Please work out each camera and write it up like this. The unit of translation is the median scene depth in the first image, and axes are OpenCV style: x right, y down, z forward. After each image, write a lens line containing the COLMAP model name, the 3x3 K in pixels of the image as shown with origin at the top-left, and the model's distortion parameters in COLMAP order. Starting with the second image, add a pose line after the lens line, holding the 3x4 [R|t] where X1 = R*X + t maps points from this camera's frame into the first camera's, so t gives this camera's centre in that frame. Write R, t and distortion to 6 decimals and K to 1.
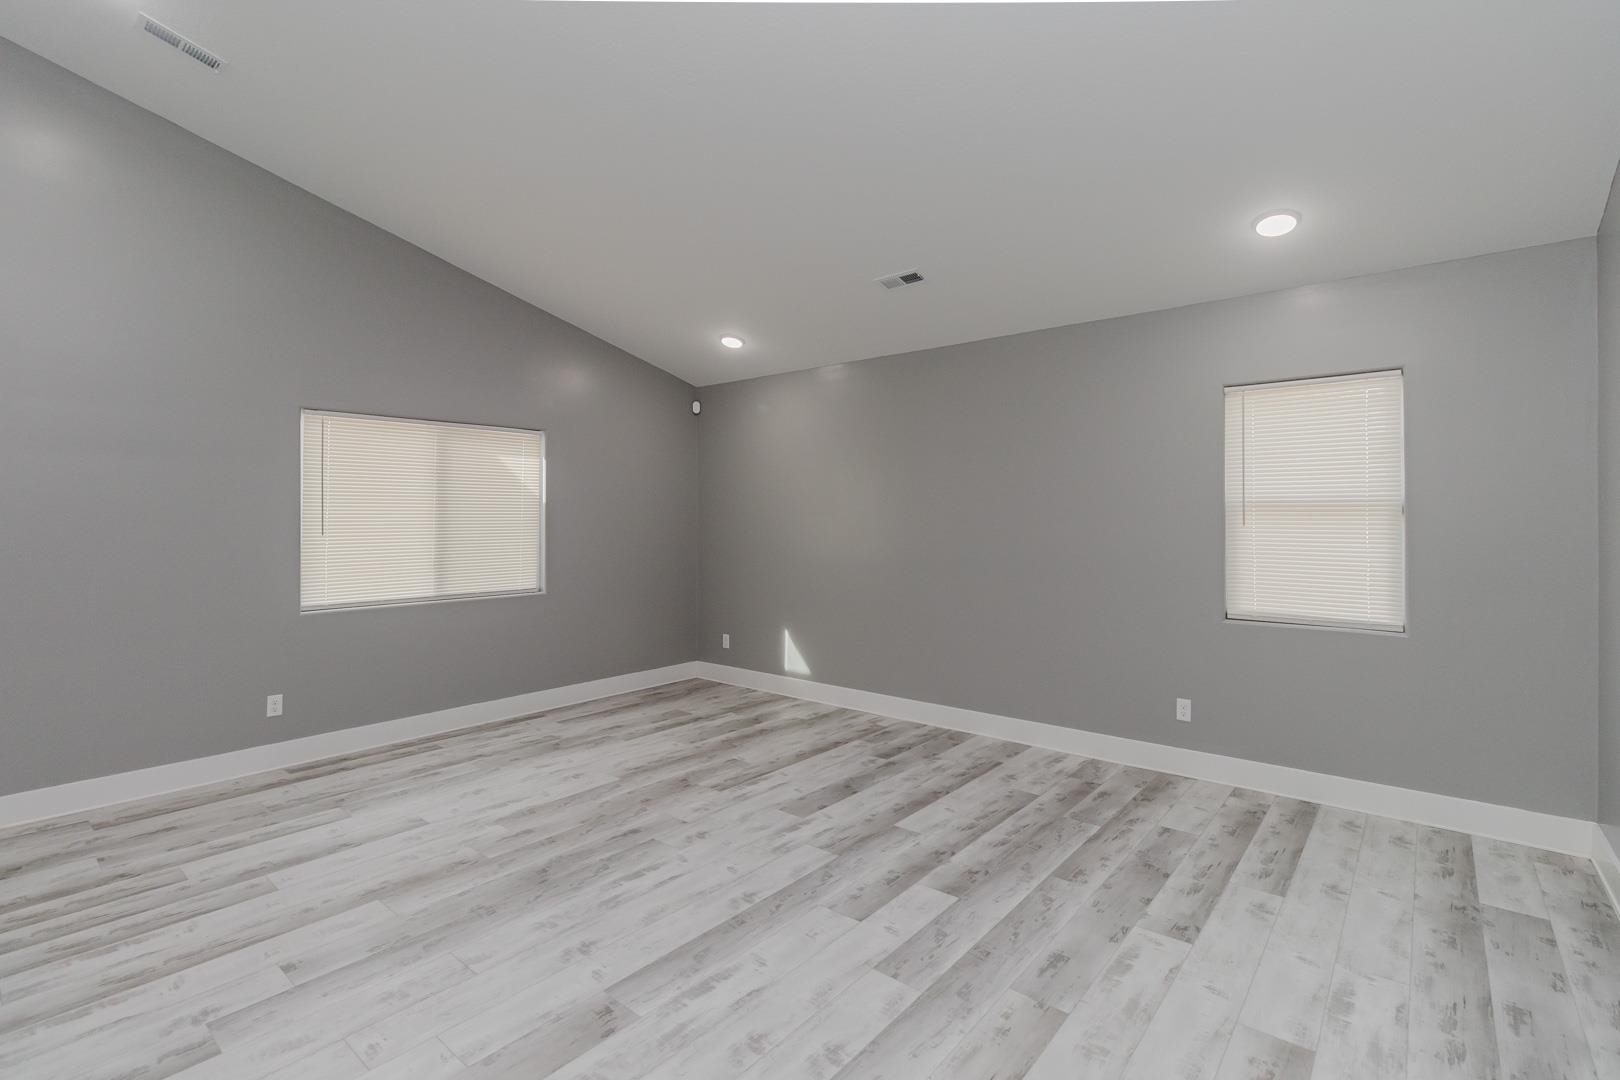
lens RADIAL K [[740.3, 0, 818.6], [0, 740.3, 526.0], [0, 0, 1]] dist [-0.000405, 0.000422]
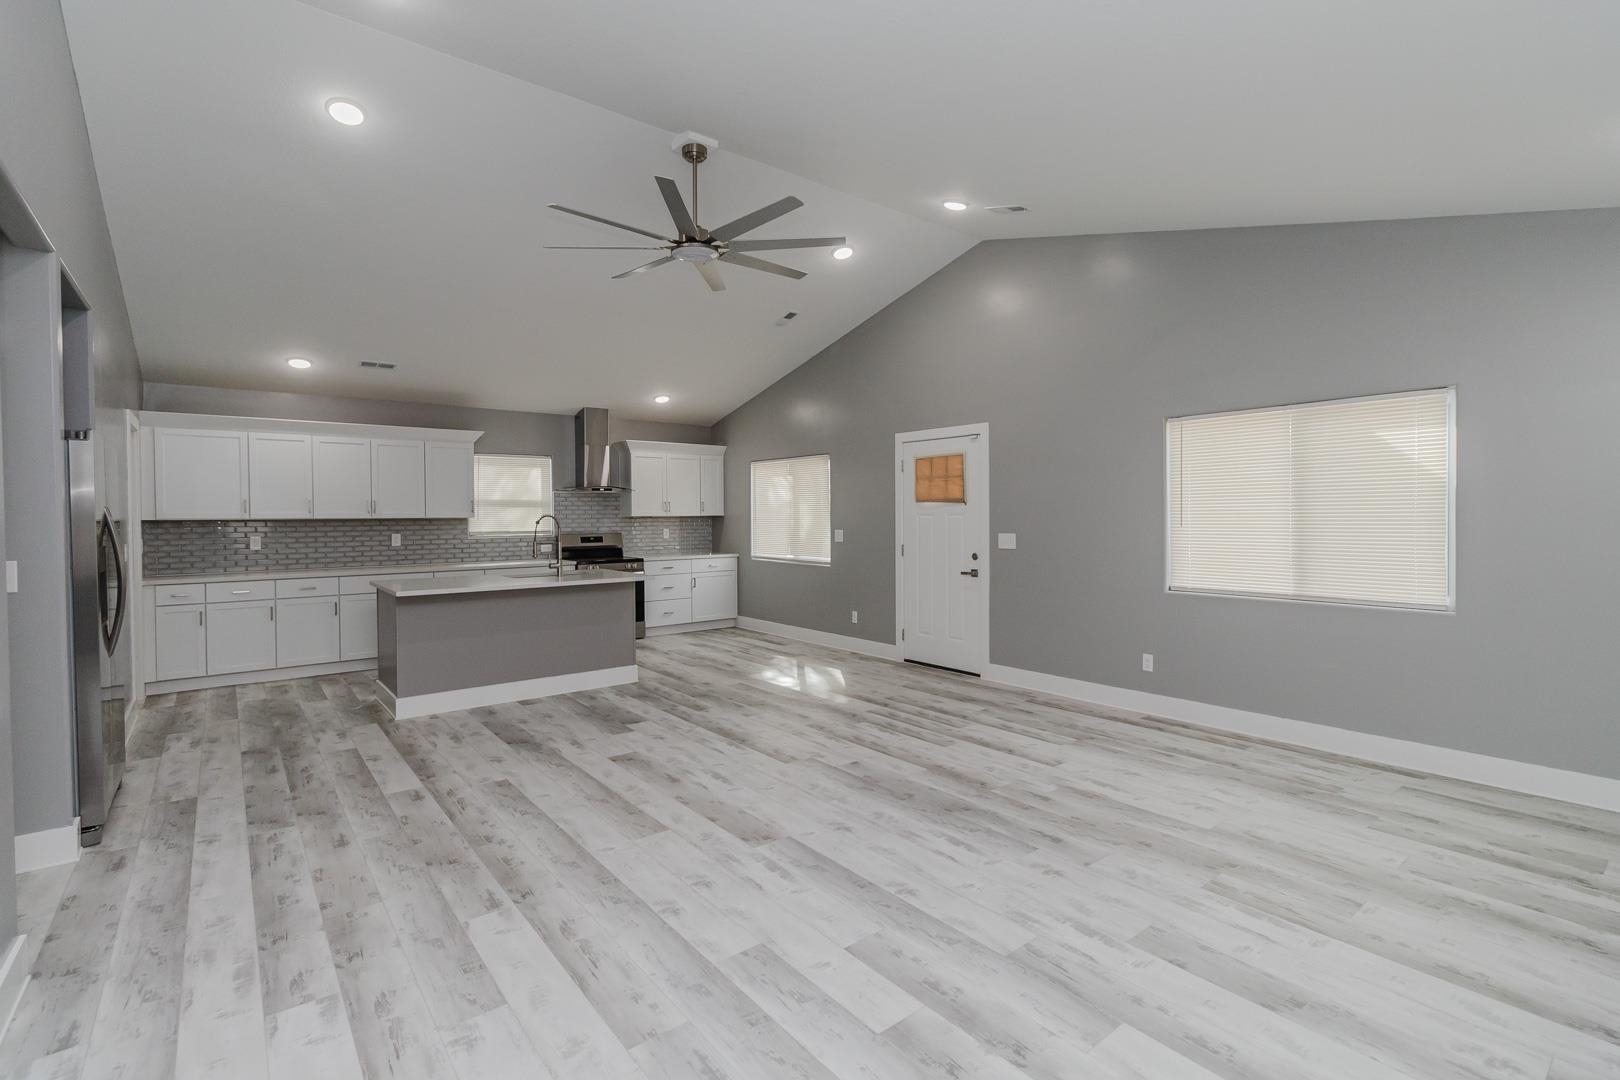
lens RADIAL K [[748.0, 0, 816.1], [0, 748.0, 517.4], [0, 0, 1]] dist [-0.000155, 0.000312]
pose [[-0.205917, 0.006673, -0.978547, 0.710908], [-0.000794, 0.999975, 0.006986, -0.009791], [0.978569, 0.002216, -0.205907, 0.840306]]
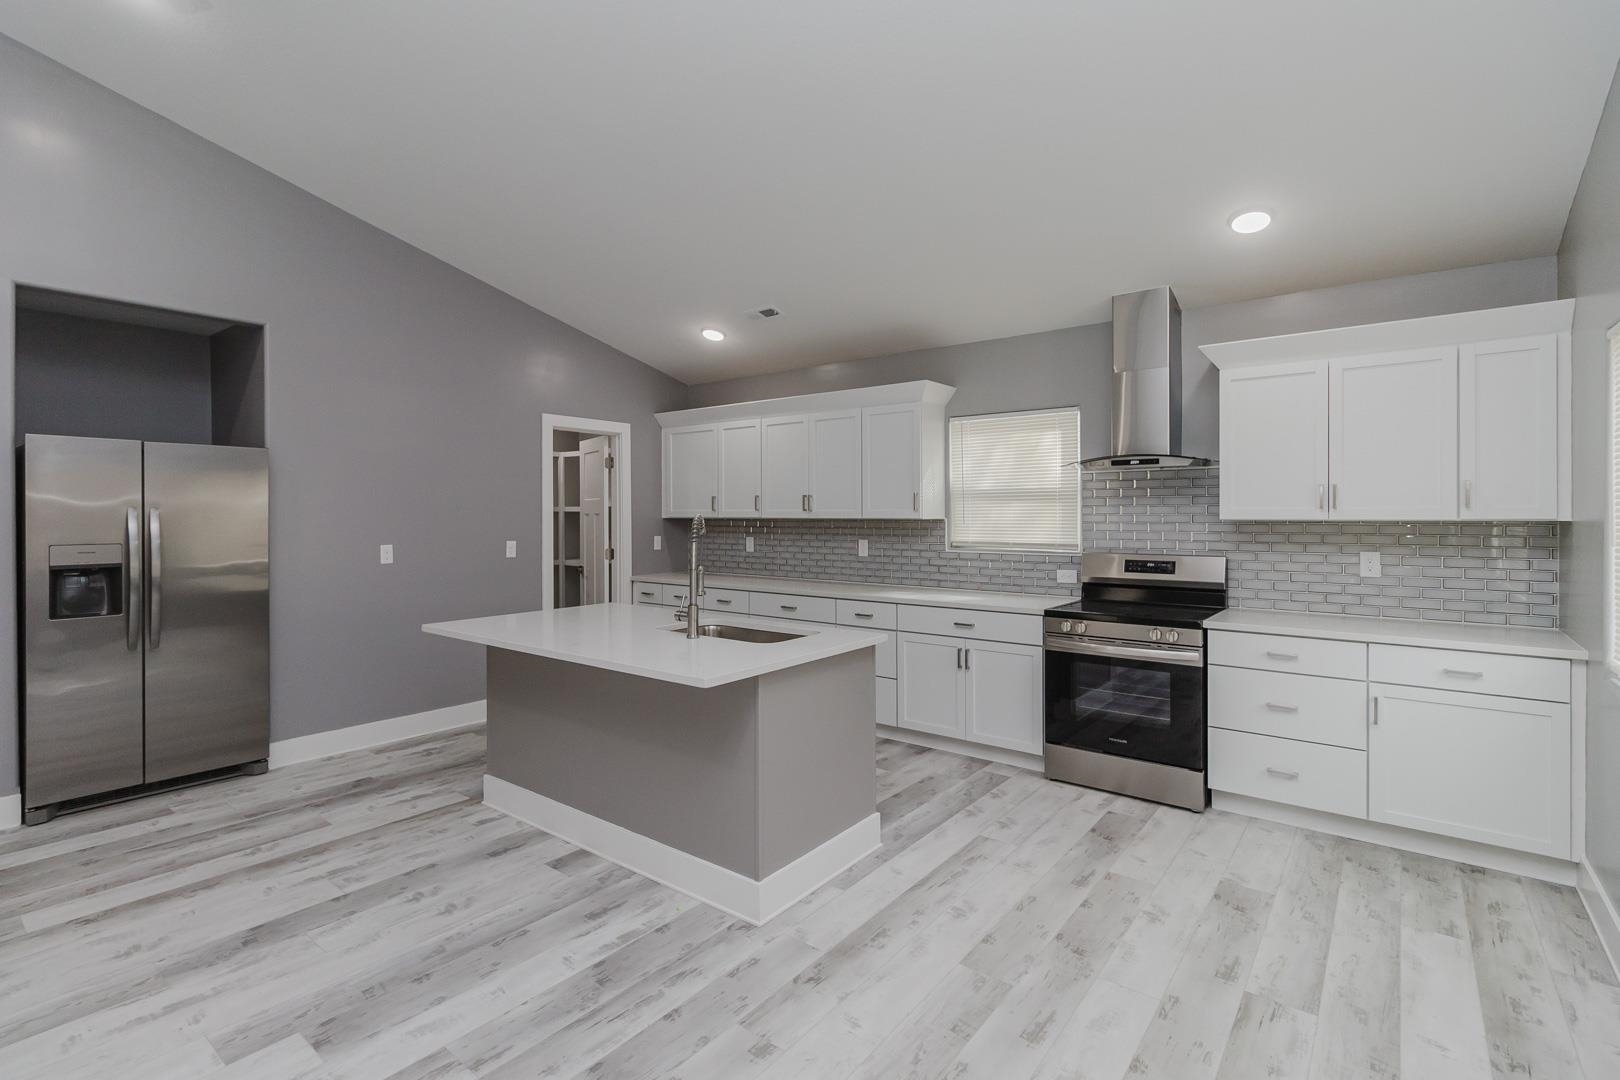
lens RADIAL K [[748.0, 0, 816.1], [0, 748.0, 517.4], [0, 0, 1]] dist [-0.000155, 0.000312]
pose [[-0.999555, 0.001713, -0.029790, -0.986121], [0.001355, 0.999927, 0.012032, -0.012839], [0.029809, 0.011986, -0.999484, 0.785237]]
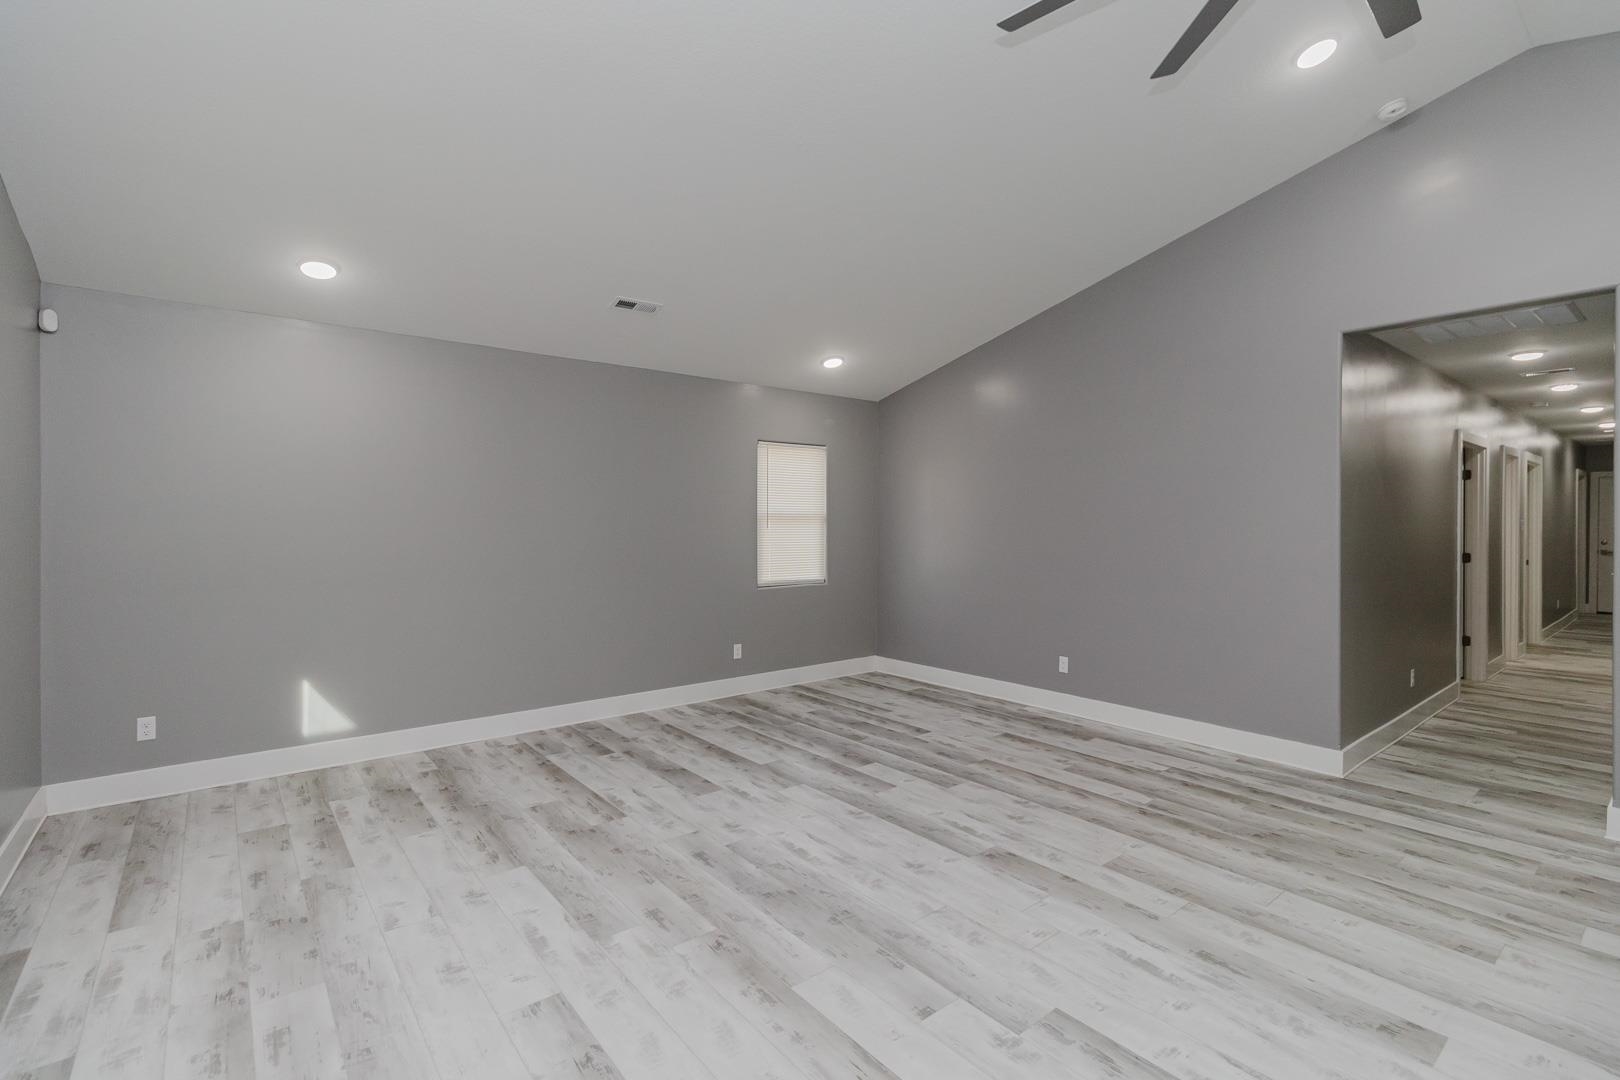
lens RADIAL K [[740.3, 0, 818.6], [0, 740.3, 526.0], [0, 0, 1]] dist [-0.000405, 0.000422]
pose [[0.195553, -0.006526, 0.980671, -1.082258], [0.006779, 0.999963, 0.005302, -0.014323], [-0.980670, 0.005611, 0.195590, 0.620109]]
